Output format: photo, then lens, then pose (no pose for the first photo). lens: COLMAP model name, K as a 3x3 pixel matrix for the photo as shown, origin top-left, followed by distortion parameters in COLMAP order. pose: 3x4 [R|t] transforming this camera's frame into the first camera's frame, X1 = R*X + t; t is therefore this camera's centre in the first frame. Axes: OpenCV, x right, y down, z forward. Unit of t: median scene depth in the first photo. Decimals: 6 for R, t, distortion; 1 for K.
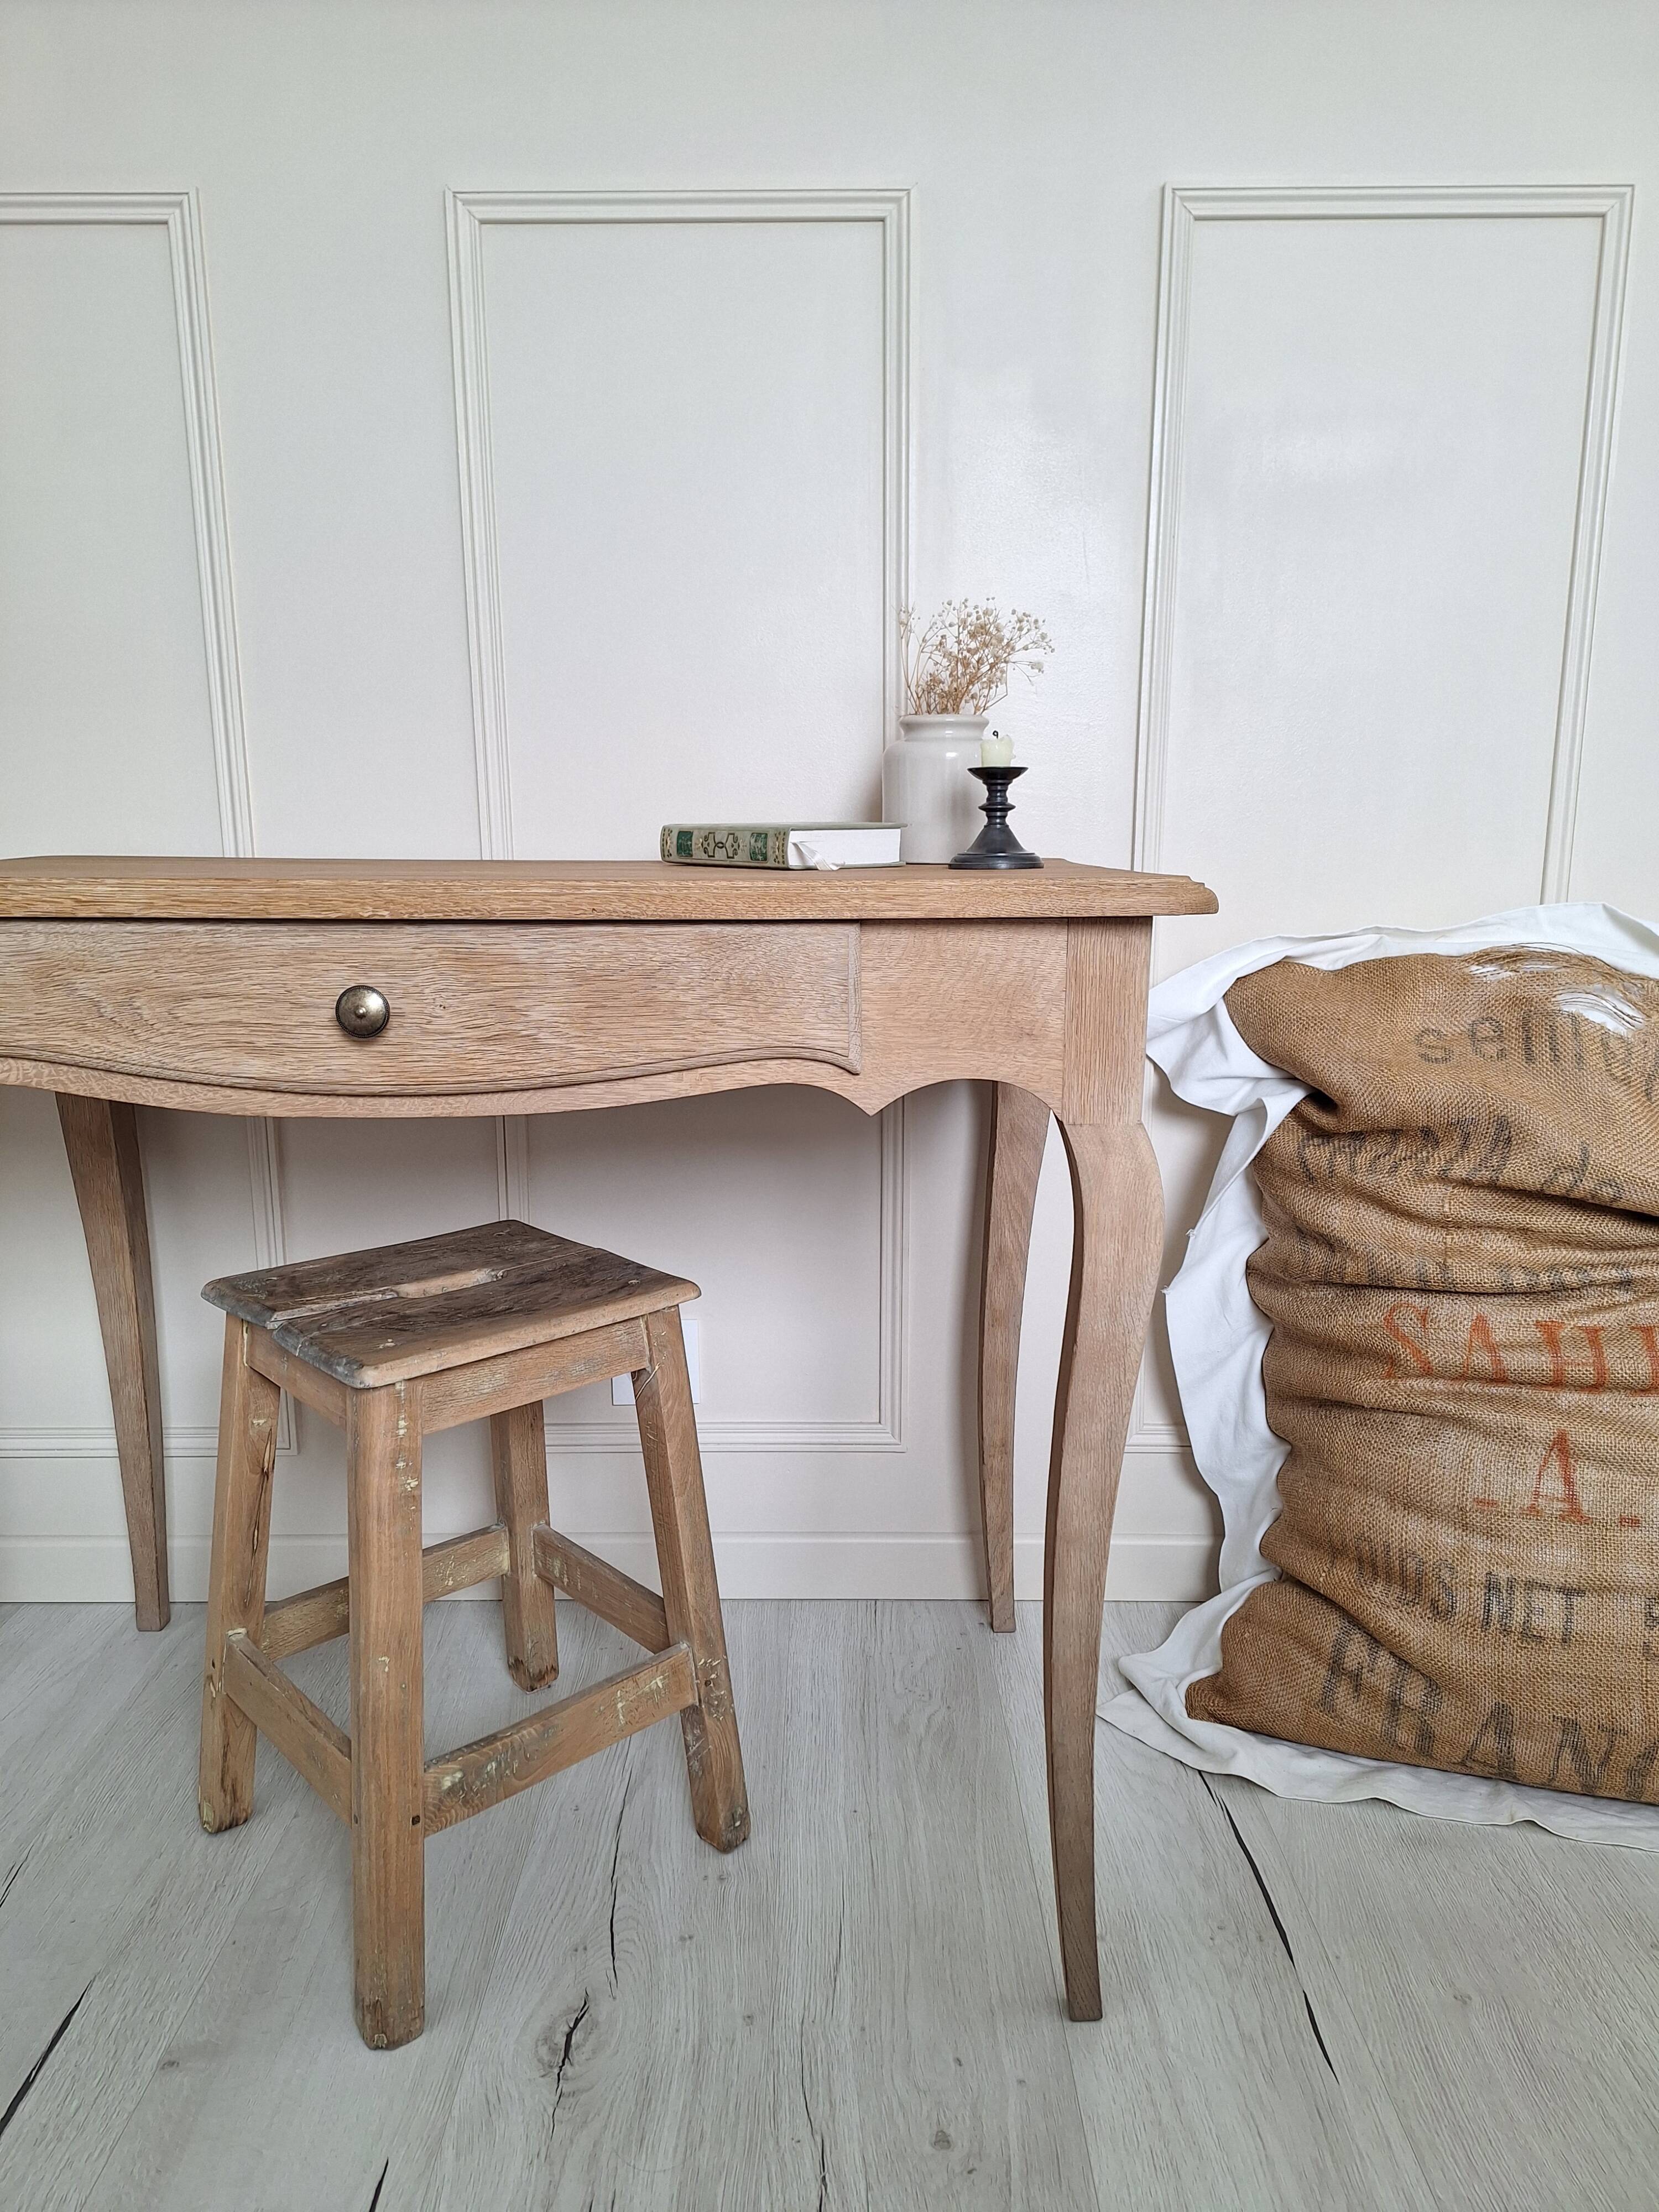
lens RADIAL K [[1551.9, 0, 824.9], [0, 1551.9, 1122.9], [0, 0, 1]] dist [0.051182, -0.044930]
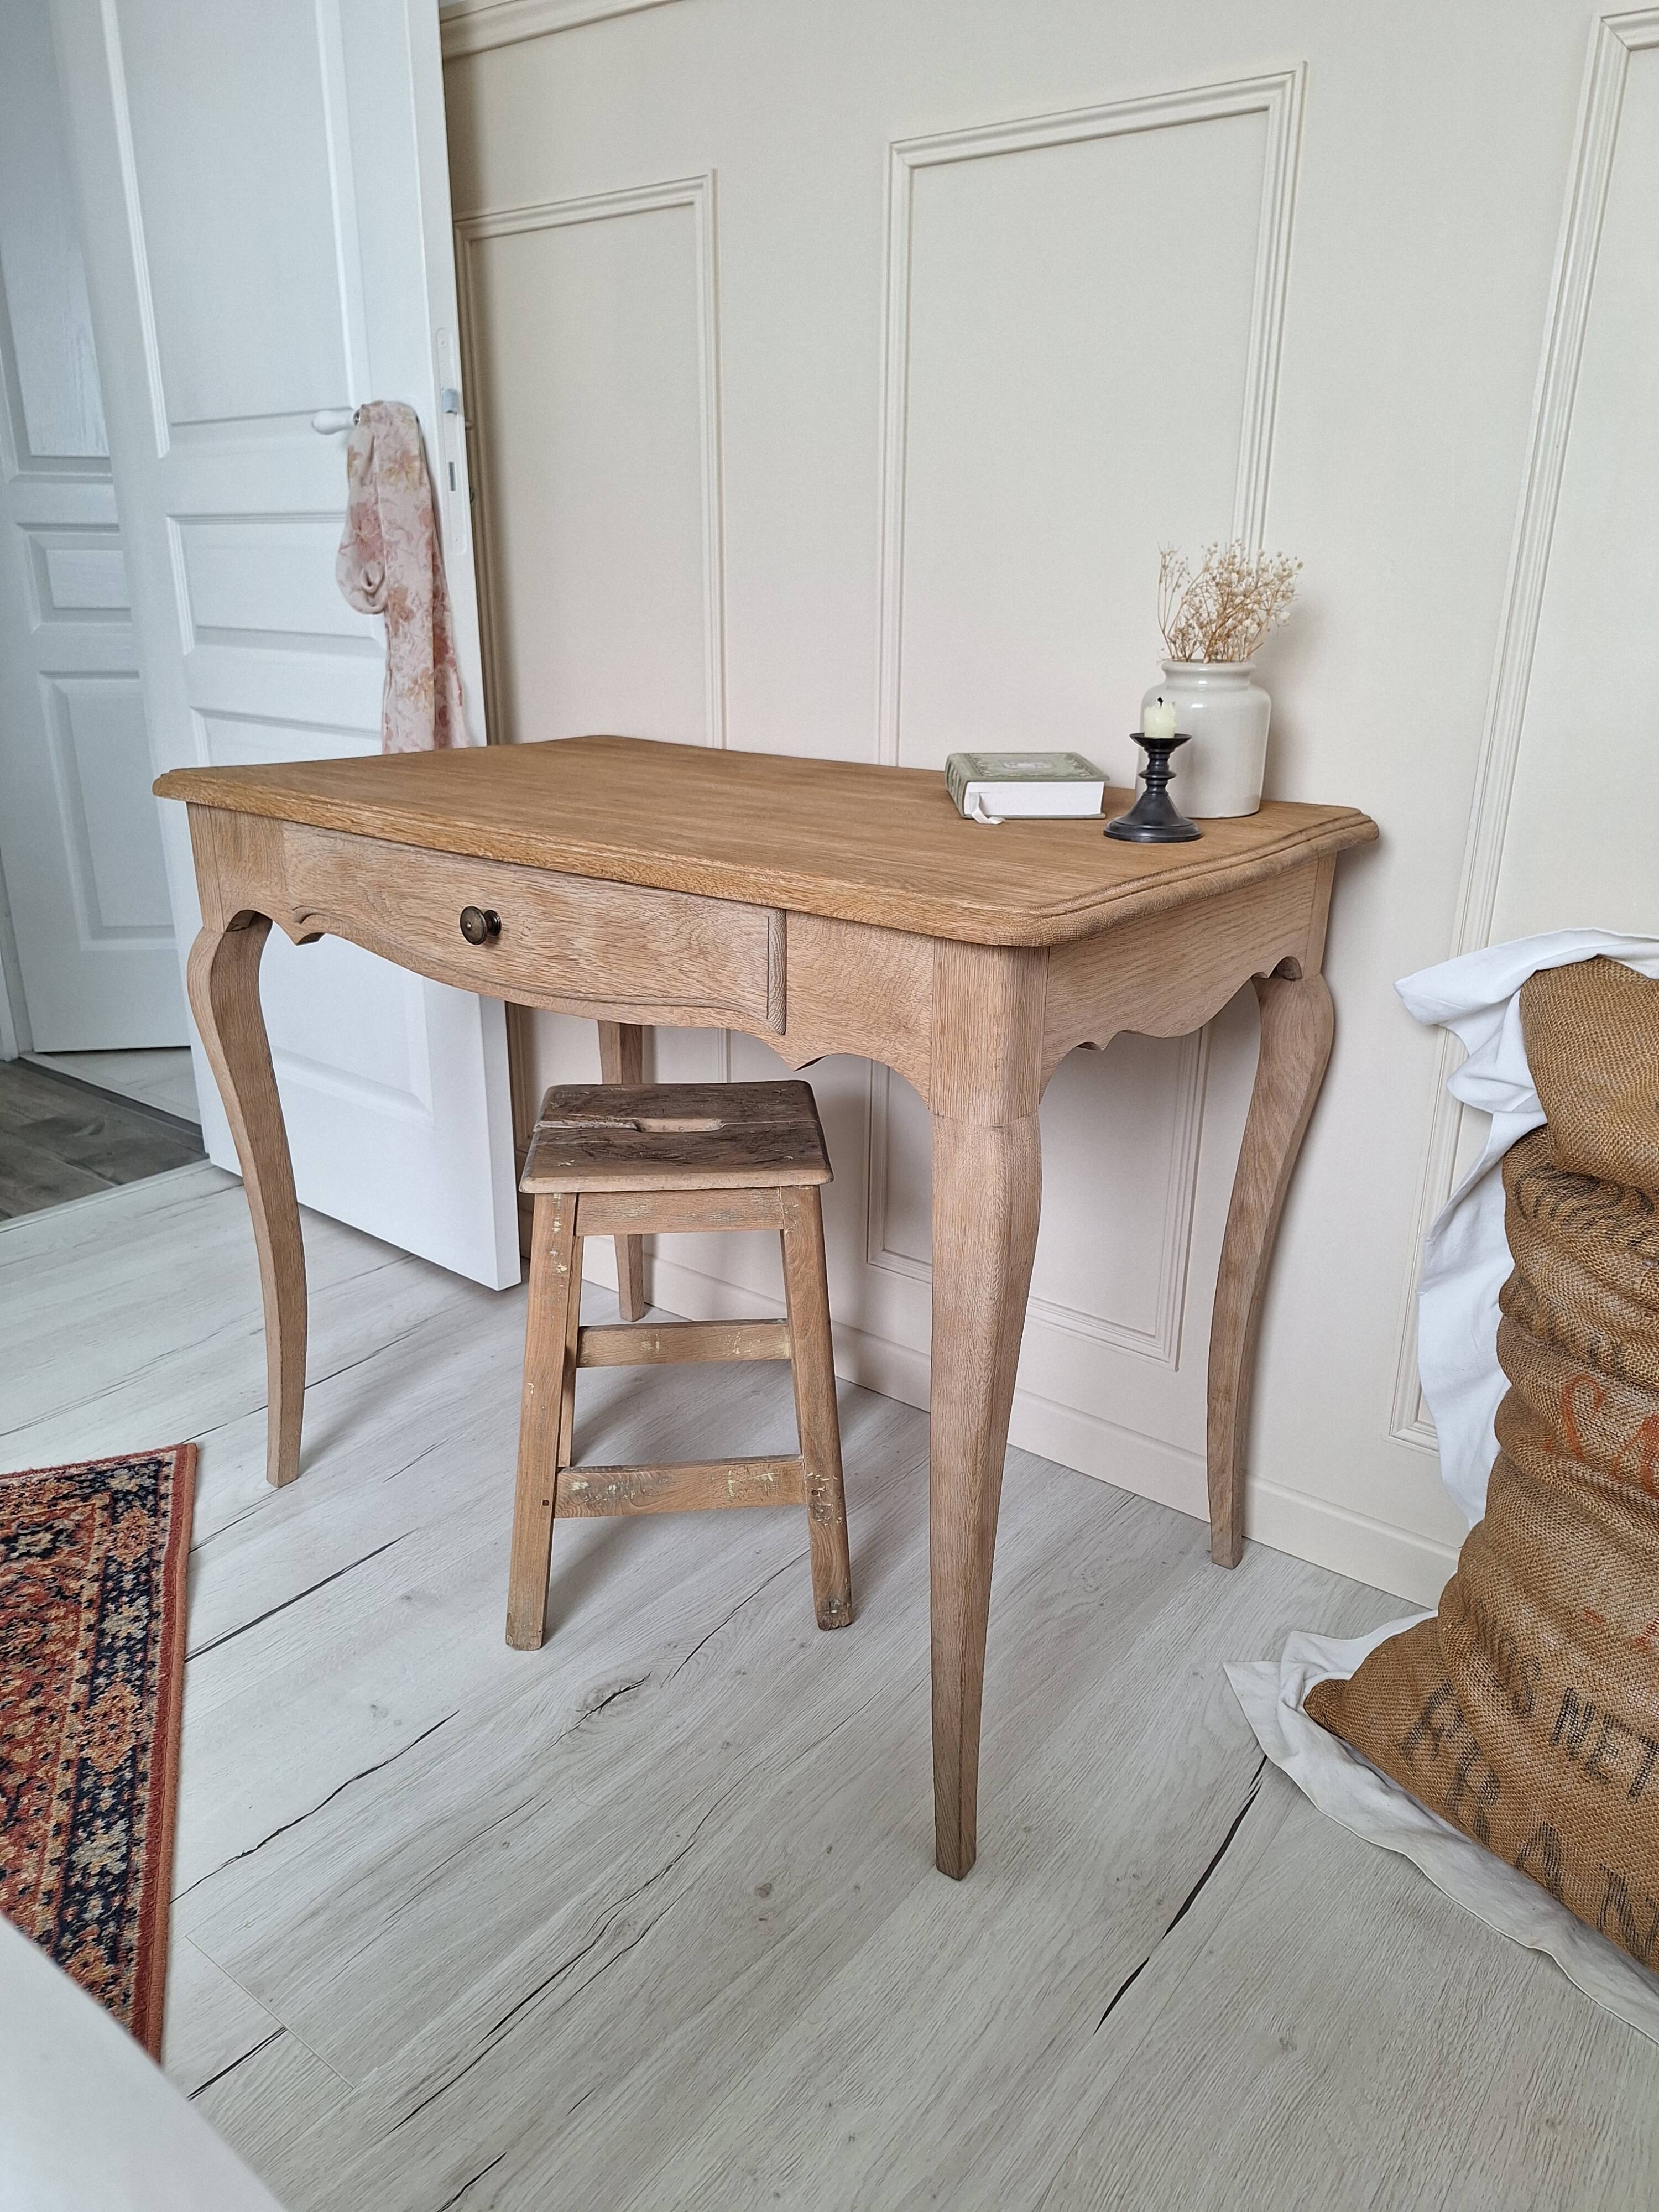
lens RADIAL K [[1551.9, 0, 827.8], [0, 1551.9, 1114.9], [0, 0, 1]] dist [0.051182, -0.044930]
pose [[0.797776, 0.210752, -0.564922, 0.541525], [-0.130908, 0.975117, 0.178913, -0.139860], [0.588572, -0.068780, 0.805514, 0.058828]]
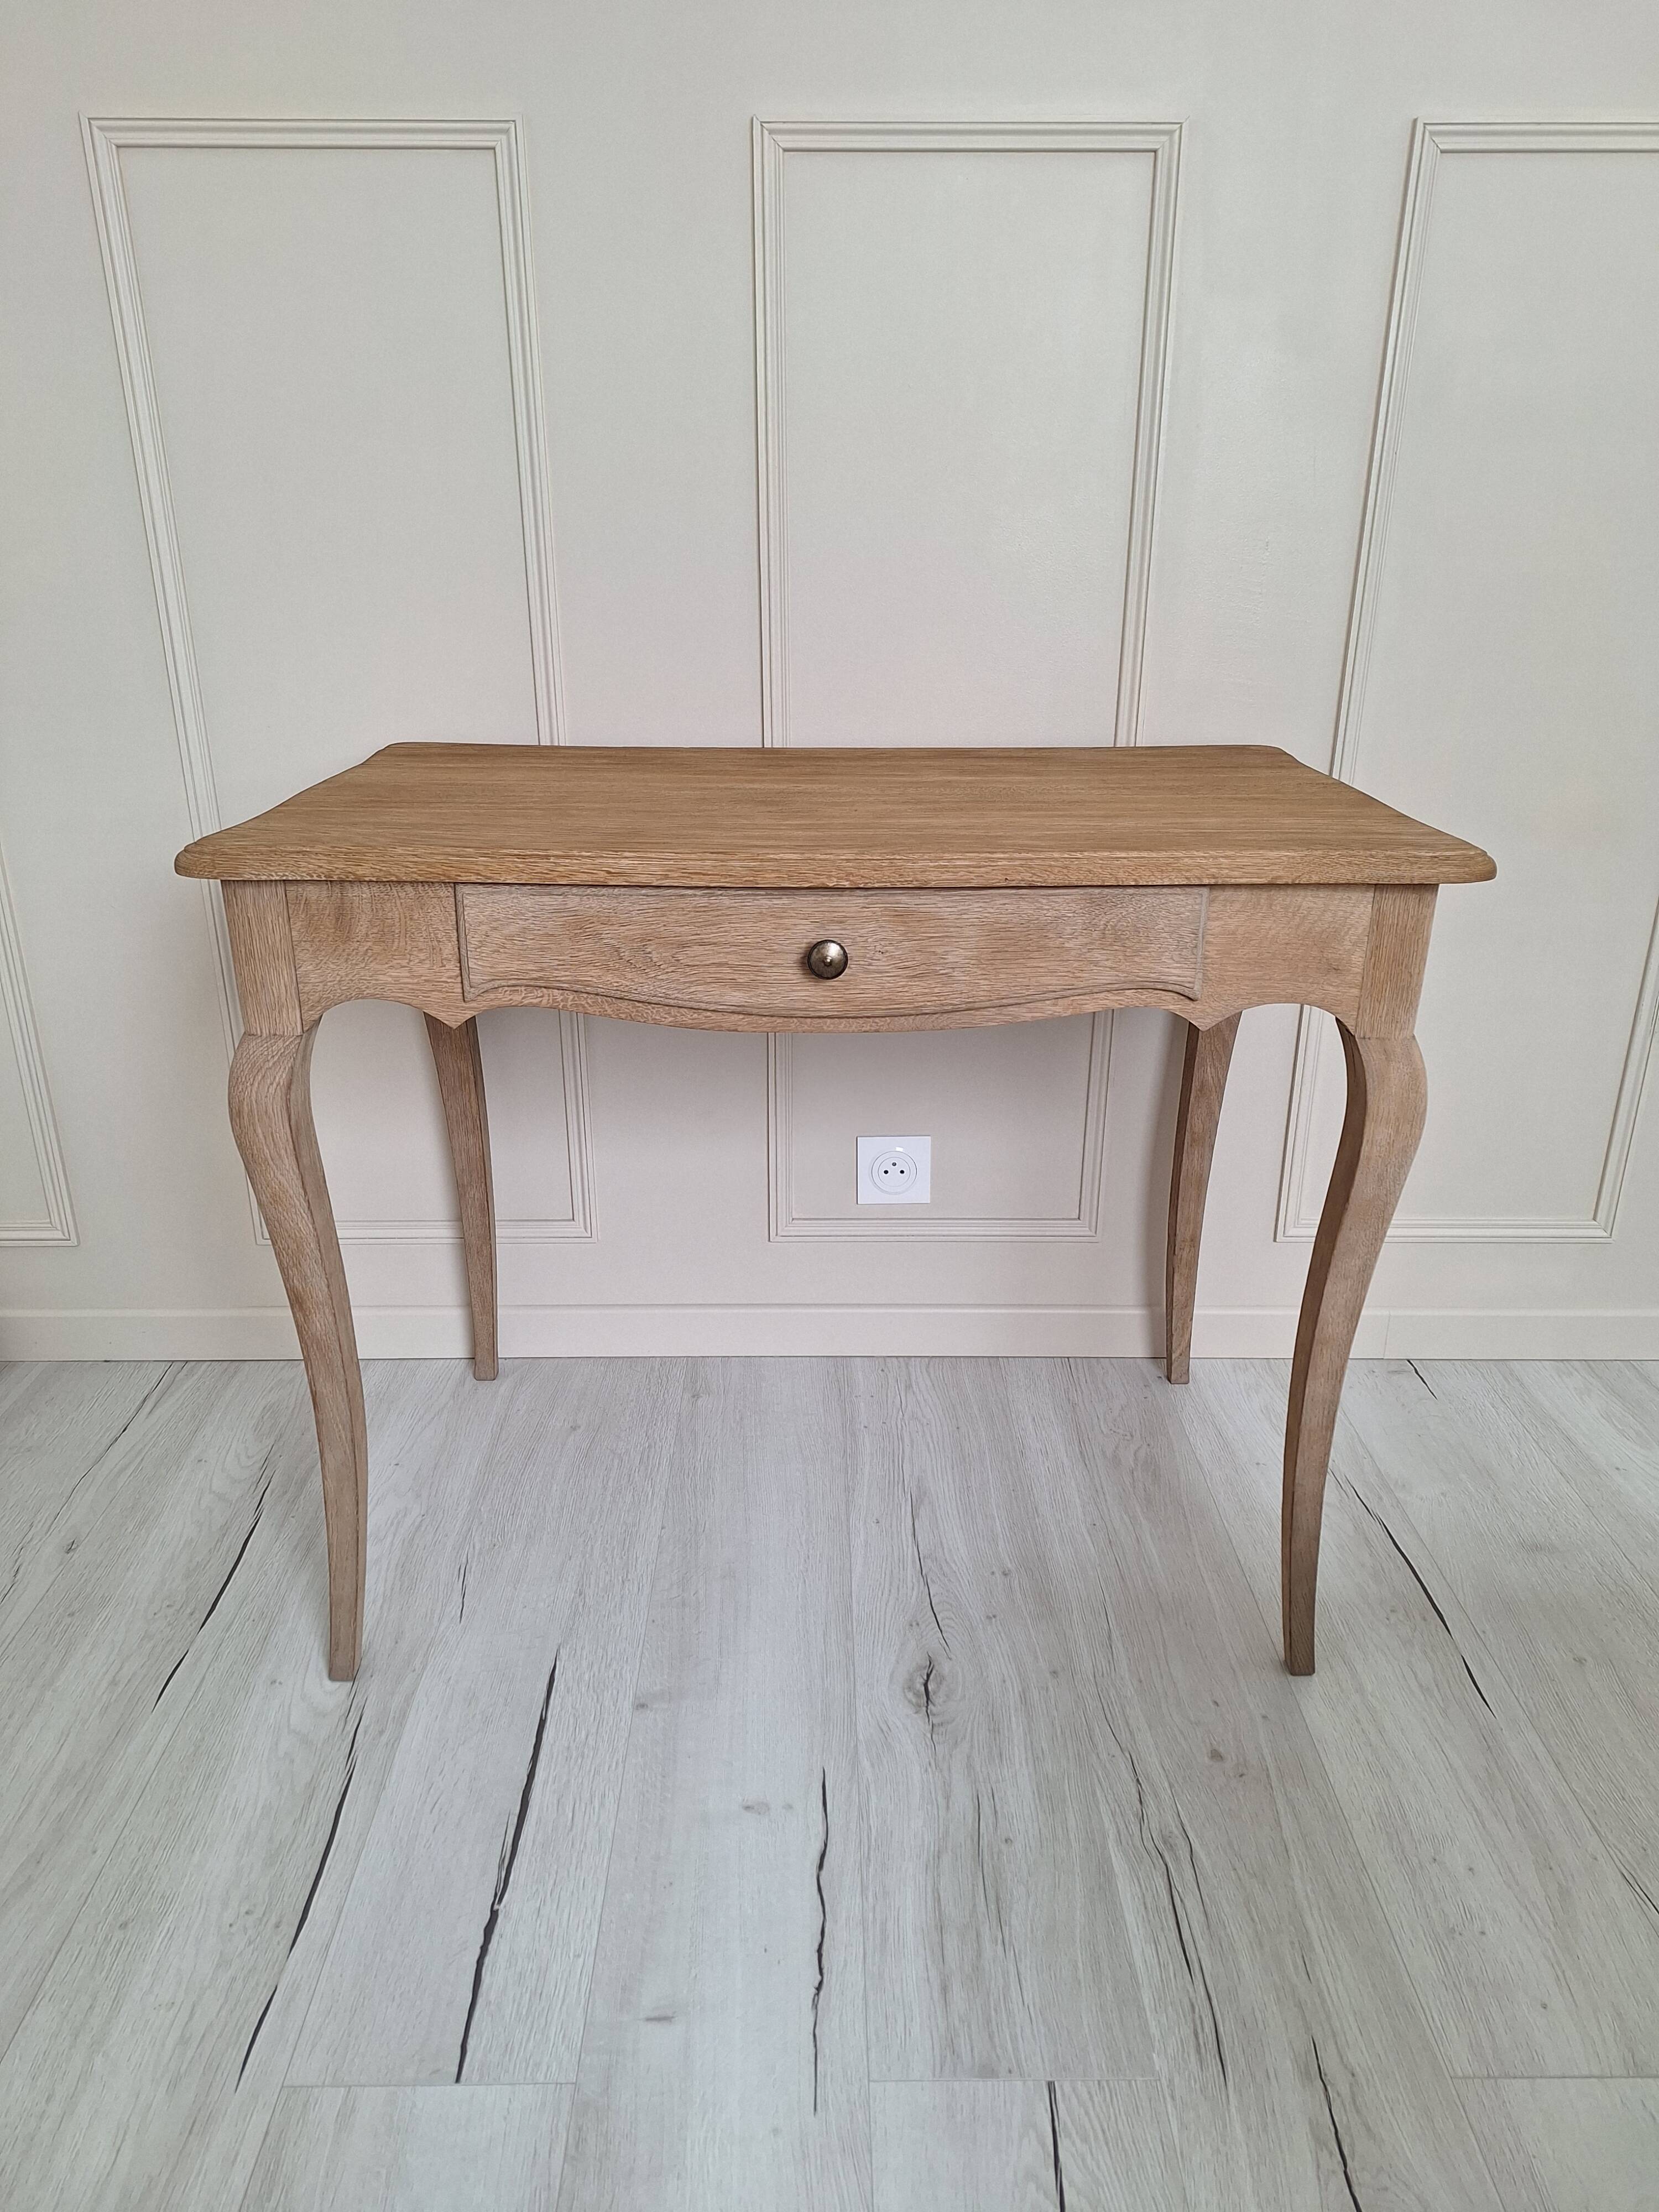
lens RADIAL K [[1551.9, 0, 829.0], [0, 1551.9, 1111.2], [0, 0, 1]] dist [0.051182, -0.044930]
pose [[0.999912, 0.000441, 0.013243, -0.226872], [-0.002774, 0.984266, 0.176671, -0.126354], [-0.012957, -0.176692, 0.984181, -0.207292]]
